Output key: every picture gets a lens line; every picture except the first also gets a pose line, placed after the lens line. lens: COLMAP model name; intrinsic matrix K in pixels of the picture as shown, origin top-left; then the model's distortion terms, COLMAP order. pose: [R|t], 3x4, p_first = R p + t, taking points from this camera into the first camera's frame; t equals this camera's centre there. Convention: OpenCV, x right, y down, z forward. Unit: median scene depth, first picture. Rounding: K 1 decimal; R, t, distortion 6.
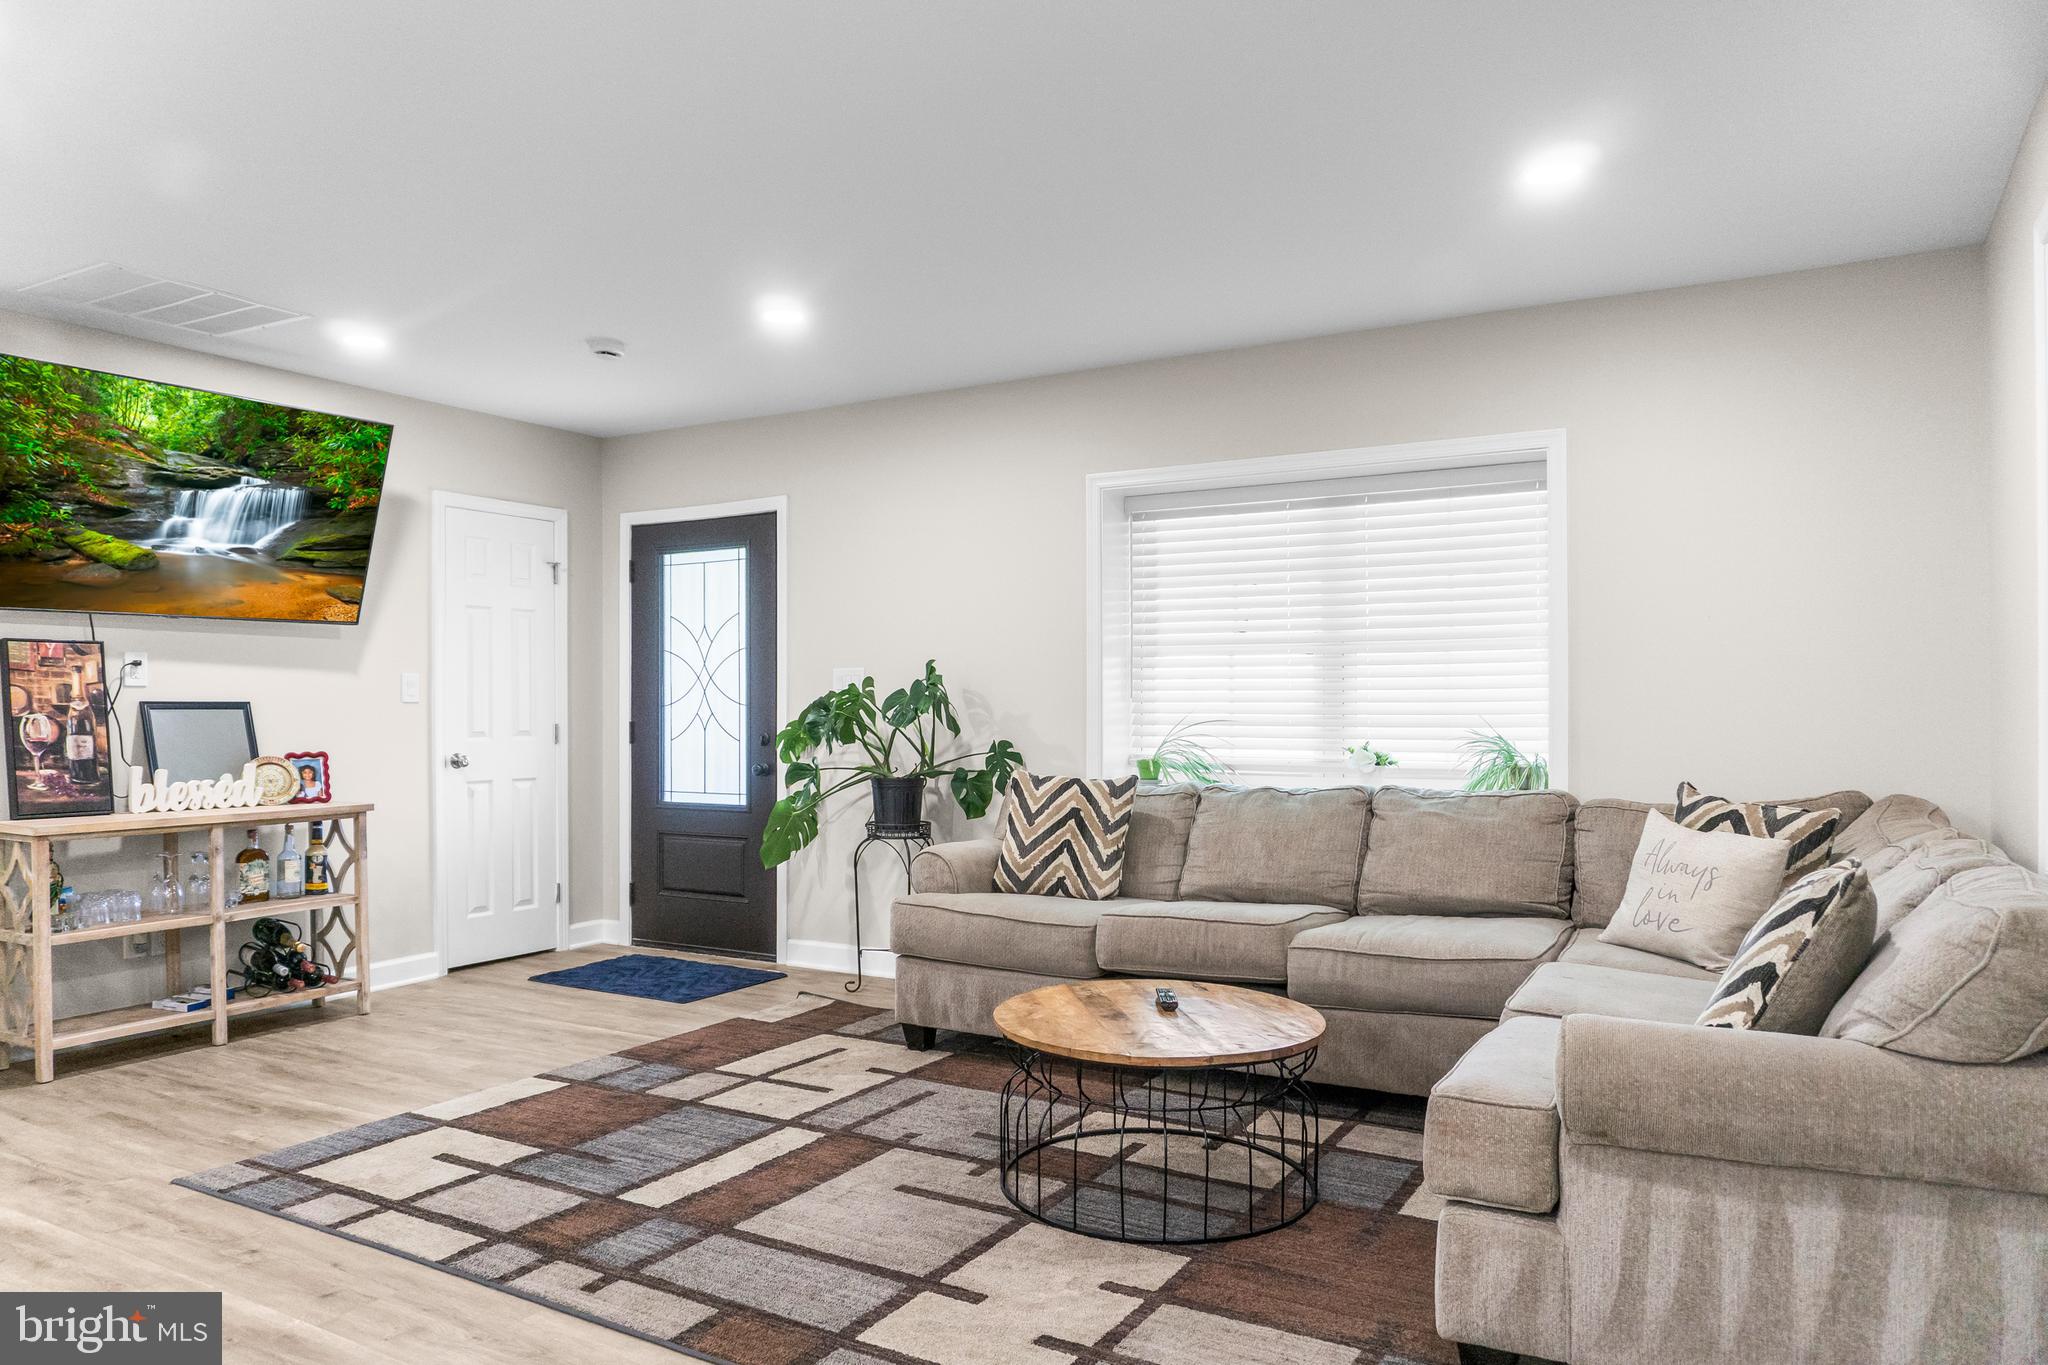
lens RADIAL K [[1380.0, 0, 1020.2], [0, 1380.0, 678.2], [0, 0, 1]] dist [-0.016799, 0.000199]
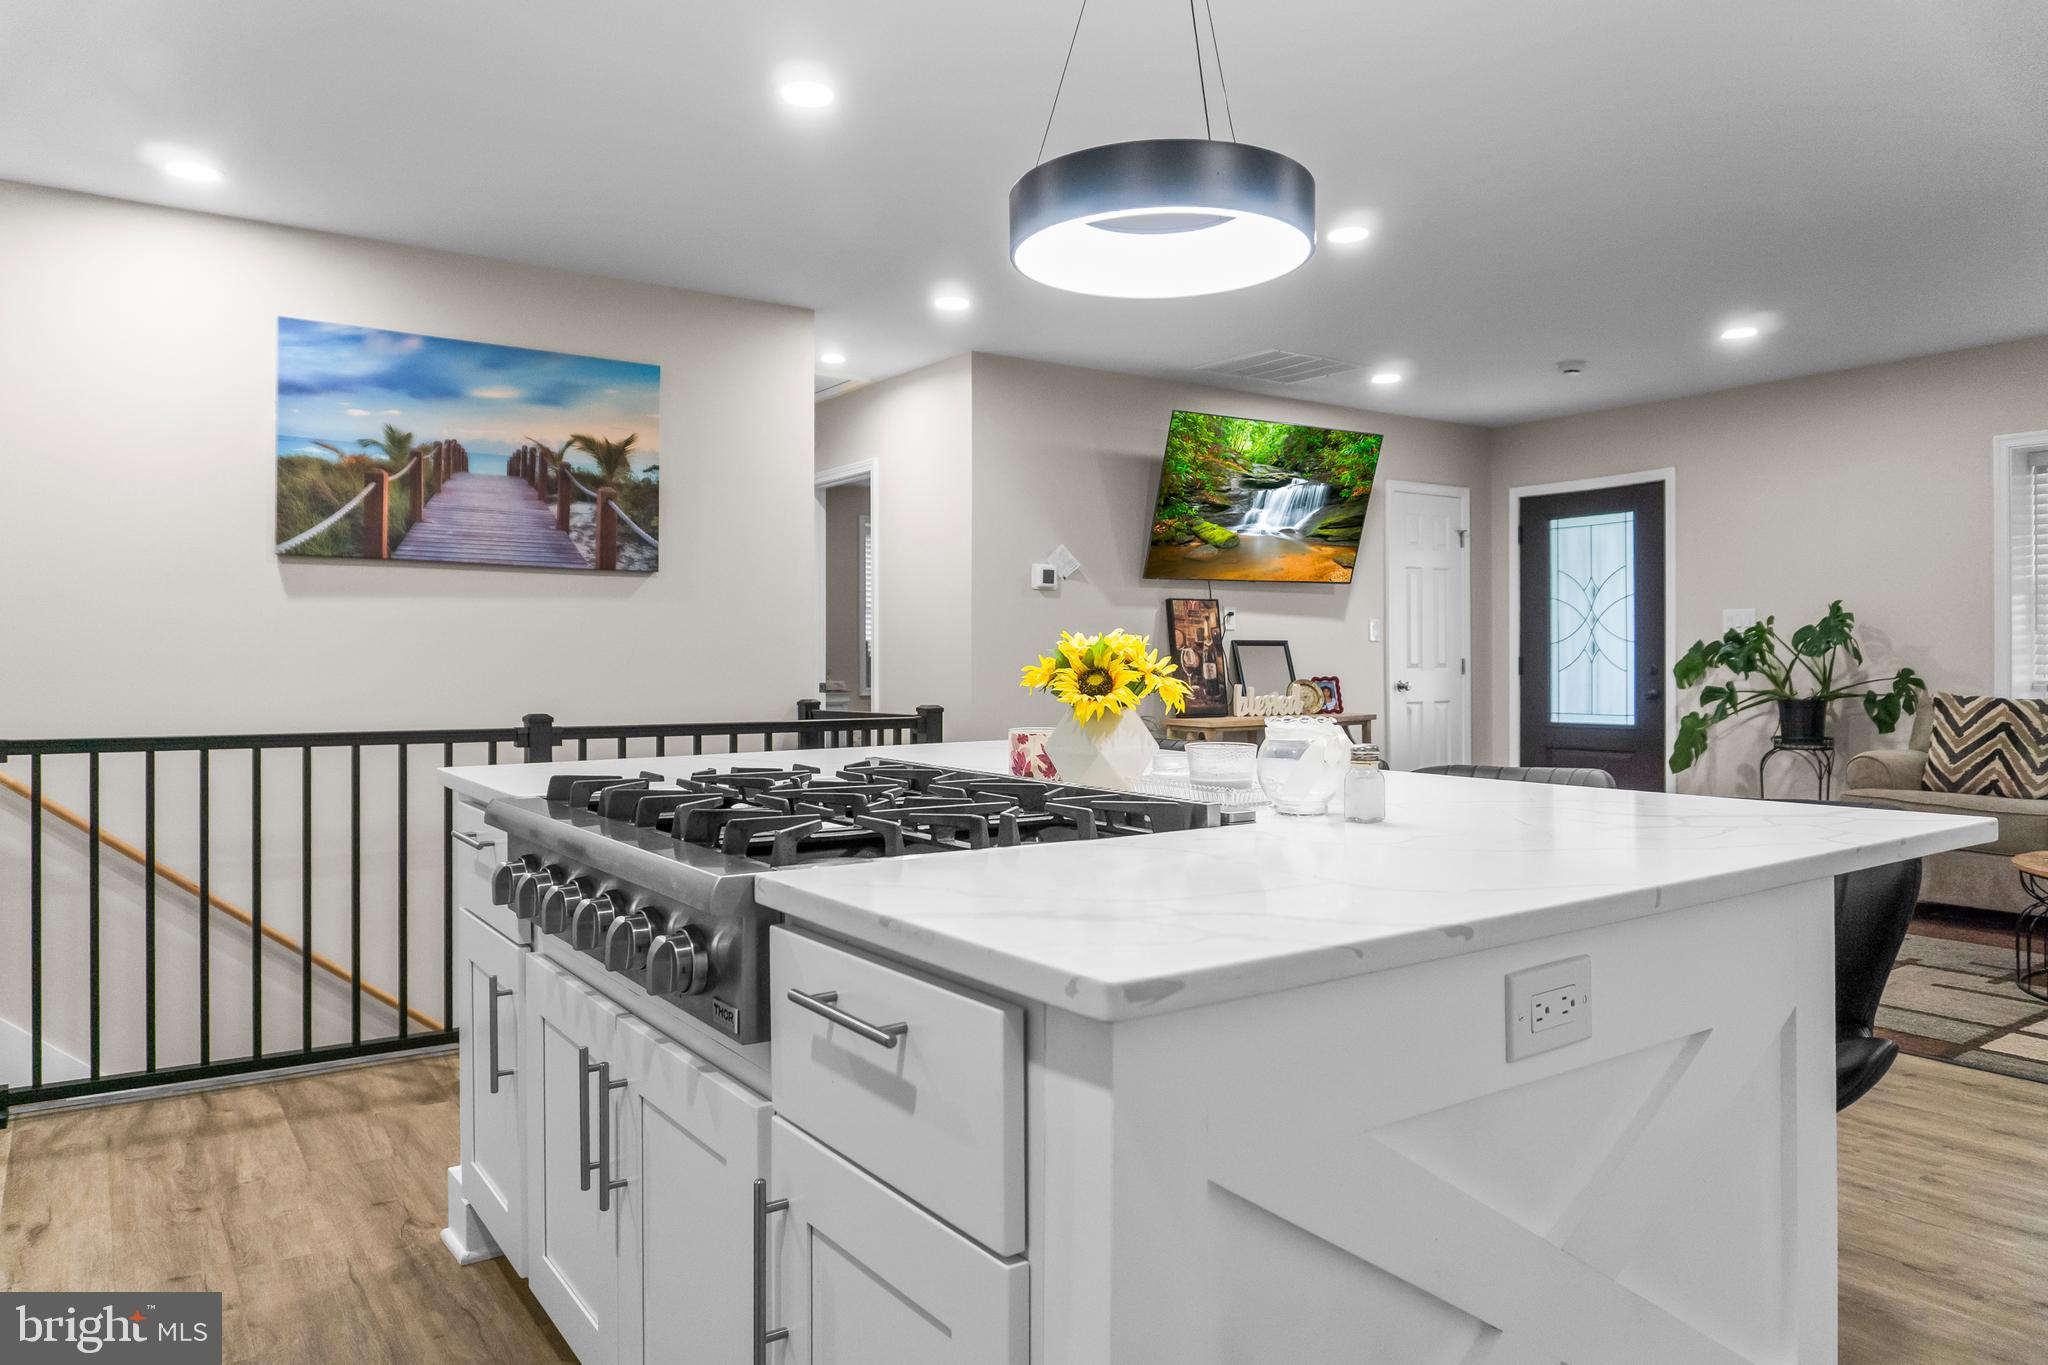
lens RADIAL K [[1380.0, 0, 1020.2], [0, 1380.0, 678.2], [0, 0, 1]] dist [-0.016799, 0.000199]
pose [[0.907790, 0.001759, -0.419422, -0.216928], [0.012695, 0.999418, 0.031667, 0.007360], [0.419233, -0.034071, 0.907239, -0.386314]]
